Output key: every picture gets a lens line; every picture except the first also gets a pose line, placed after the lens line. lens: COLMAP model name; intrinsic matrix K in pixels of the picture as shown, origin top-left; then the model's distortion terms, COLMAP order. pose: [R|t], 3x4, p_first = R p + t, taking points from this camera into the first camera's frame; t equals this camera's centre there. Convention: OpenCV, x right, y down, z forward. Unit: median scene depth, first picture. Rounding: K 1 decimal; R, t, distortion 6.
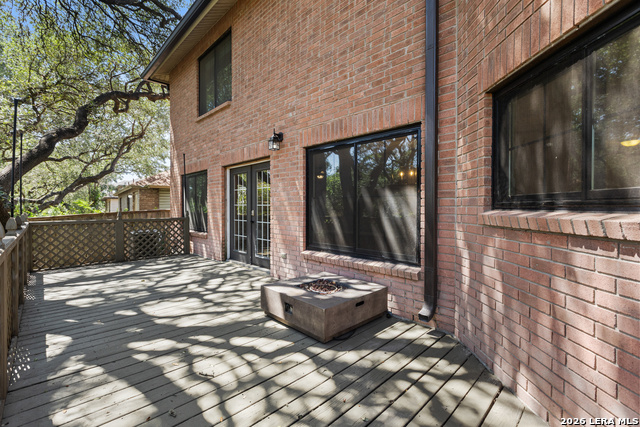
lens RADIAL K [[285.1, 0, 320.9], [0, 285.1, 211.7], [0, 0, 1]] dist [0.000209, -0.000031]
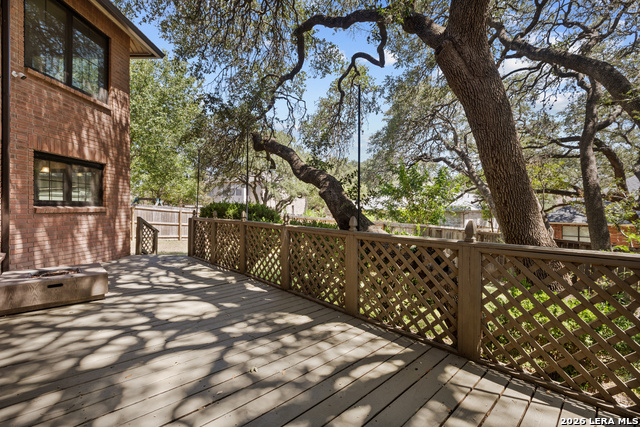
lens RADIAL K [[285.1, 0, 319.4], [0, 285.1, 210.7], [0, 0, 1]] dist [0.000209, -0.000031]
pose [[-0.999018, -0.019032, 0.040019, -0.945899], [-0.018359, 0.999685, 0.017116, -0.025078], [-0.040332, 0.016365, -0.999052, 1.841755]]
